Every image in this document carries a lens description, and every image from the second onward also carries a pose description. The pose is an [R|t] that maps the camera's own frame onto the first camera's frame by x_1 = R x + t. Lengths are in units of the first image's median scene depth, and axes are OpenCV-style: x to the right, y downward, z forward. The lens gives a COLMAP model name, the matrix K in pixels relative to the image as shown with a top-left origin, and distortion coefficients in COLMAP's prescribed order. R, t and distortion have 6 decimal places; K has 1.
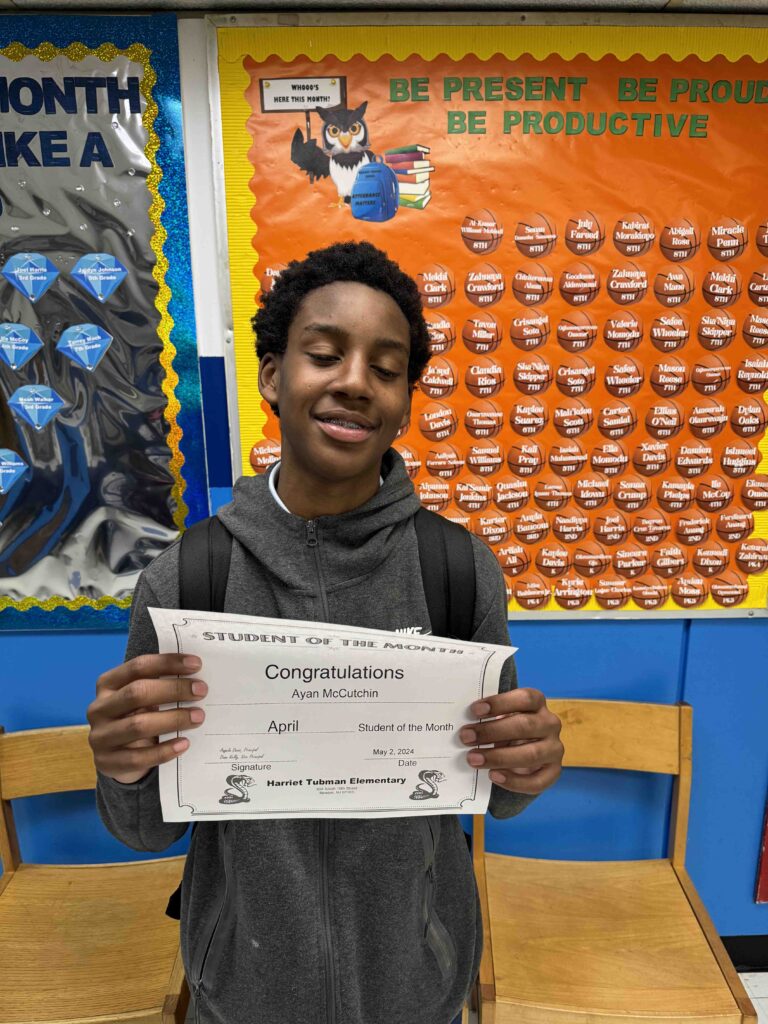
lens RADIAL K [[720.6, 0, 378.2], [0, 720.6, 510.5], [0, 0, 1]] dist [0.003440, -0.023213]
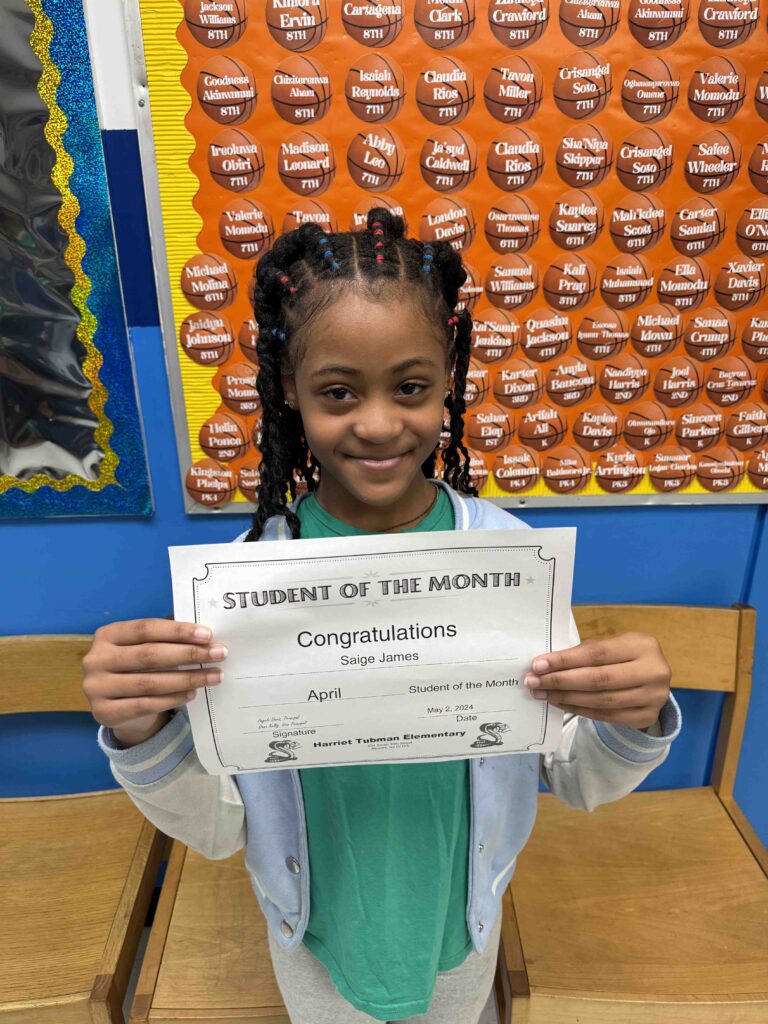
lens RADIAL K [[720.6, 0, 377.1], [0, 720.6, 513.5], [0, 0, 1]] dist [0.003440, -0.023213]
pose [[0.999997, -0.002214, 0.001180, 0.013331], [0.002005, 0.987983, 0.154547, 0.043622], [-0.001508, -0.154544, 0.987985, 0.255898]]
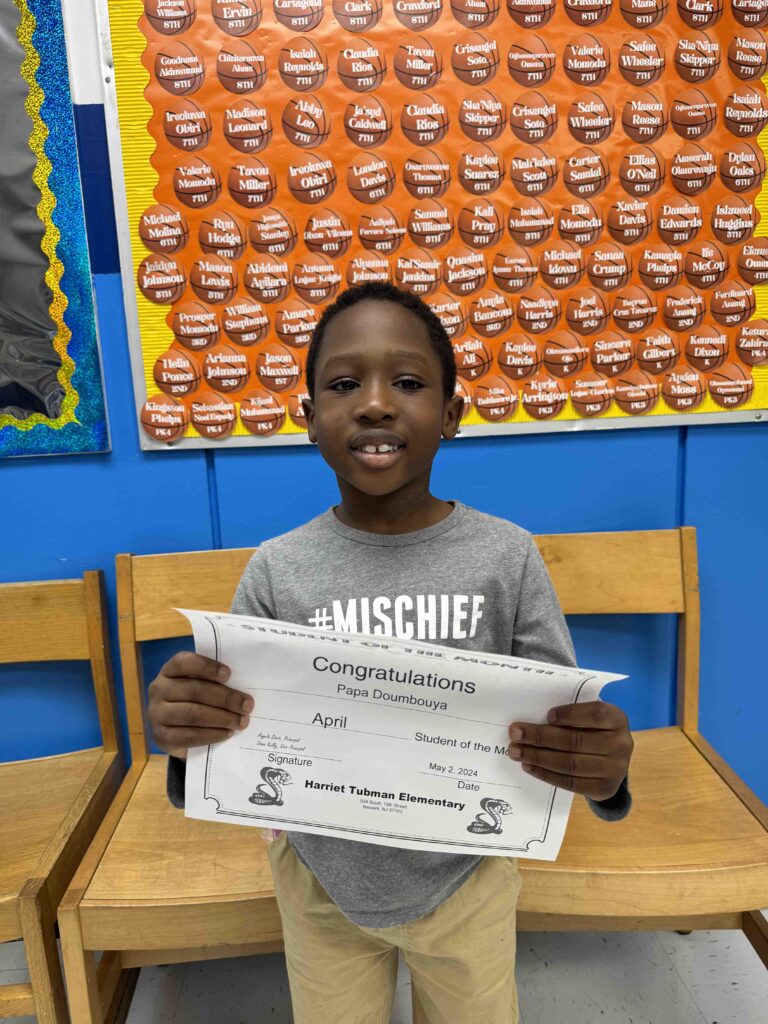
lens RADIAL K [[720.6, 0, 374.6], [0, 720.6, 511.0], [0, 0, 1]] dist [0.003440, -0.023213]
pose [[0.998981, -0.038877, 0.022936, 0.054566], [0.039882, 0.998185, -0.045118, 0.293416], [-0.021140, 0.045986, 0.998718, 0.196009]]
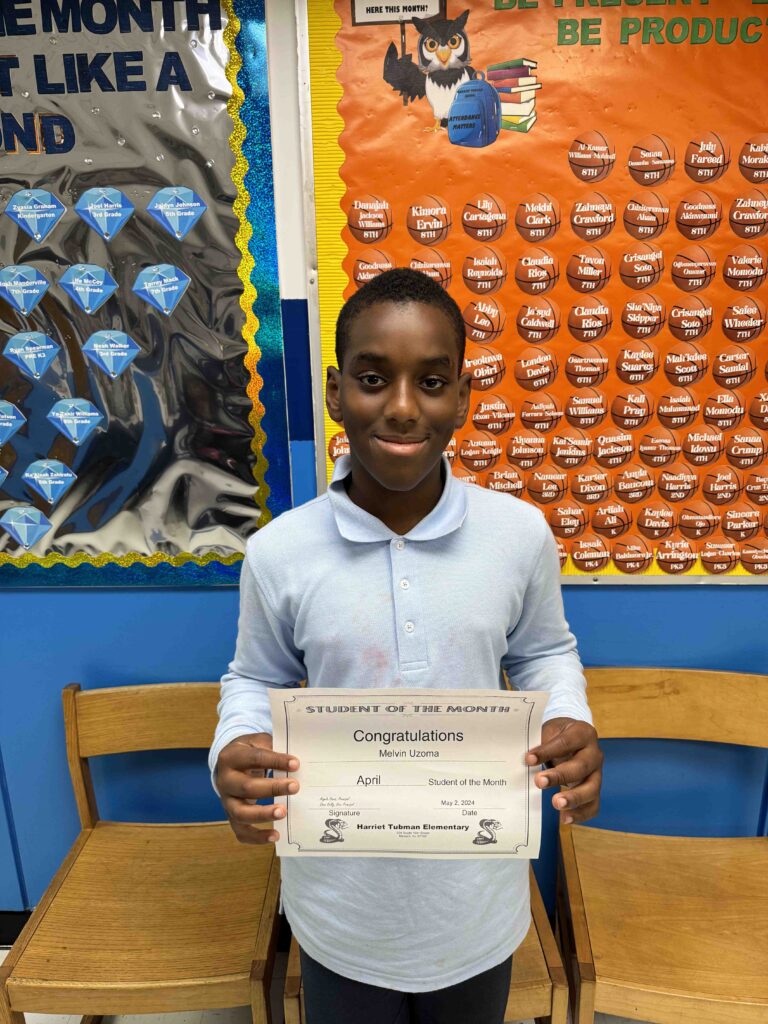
lens RADIAL K [[720.6, 0, 386.3], [0, 720.6, 511.8], [0, 0, 1]] dist [0.003440, -0.023213]
pose [[0.998601, 0.009148, -0.052074, -0.059593], [-0.006495, 0.998683, 0.050884, 0.013856], [0.052471, -0.050474, 0.997346, 0.057895]]
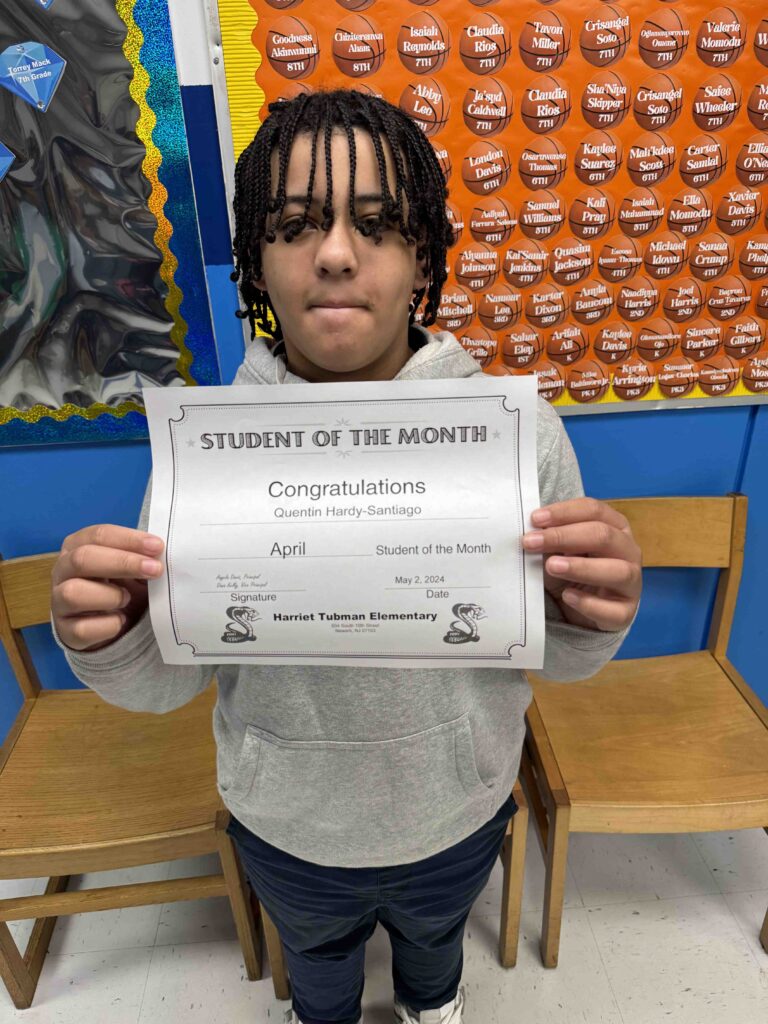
lens RADIAL K [[720.6, 0, 380.7], [0, 720.6, 512.5], [0, 0, 1]] dist [0.003440, -0.023213]
pose [[0.998683, -0.042559, 0.028649, -0.074026], [0.034207, 0.968565, 0.246399, 0.046540], [-0.038235, -0.245095, 0.968745, 0.128398]]
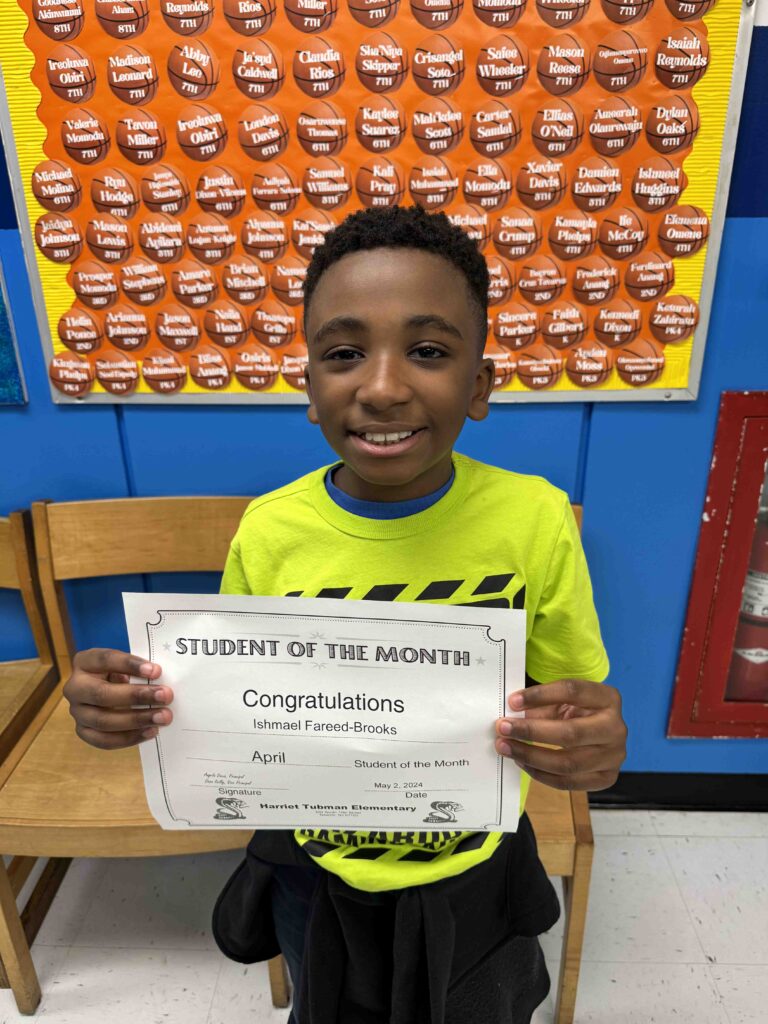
lens RADIAL K [[720.6, 0, 378.6], [0, 720.6, 510.4], [0, 0, 1]] dist [0.003440, -0.023213]
pose [[0.997866, 0.017515, -0.062900, 0.265751], [-0.006891, 0.986219, 0.165302, 0.149708], [0.064929, -0.164516, 0.984235, 0.172907]]
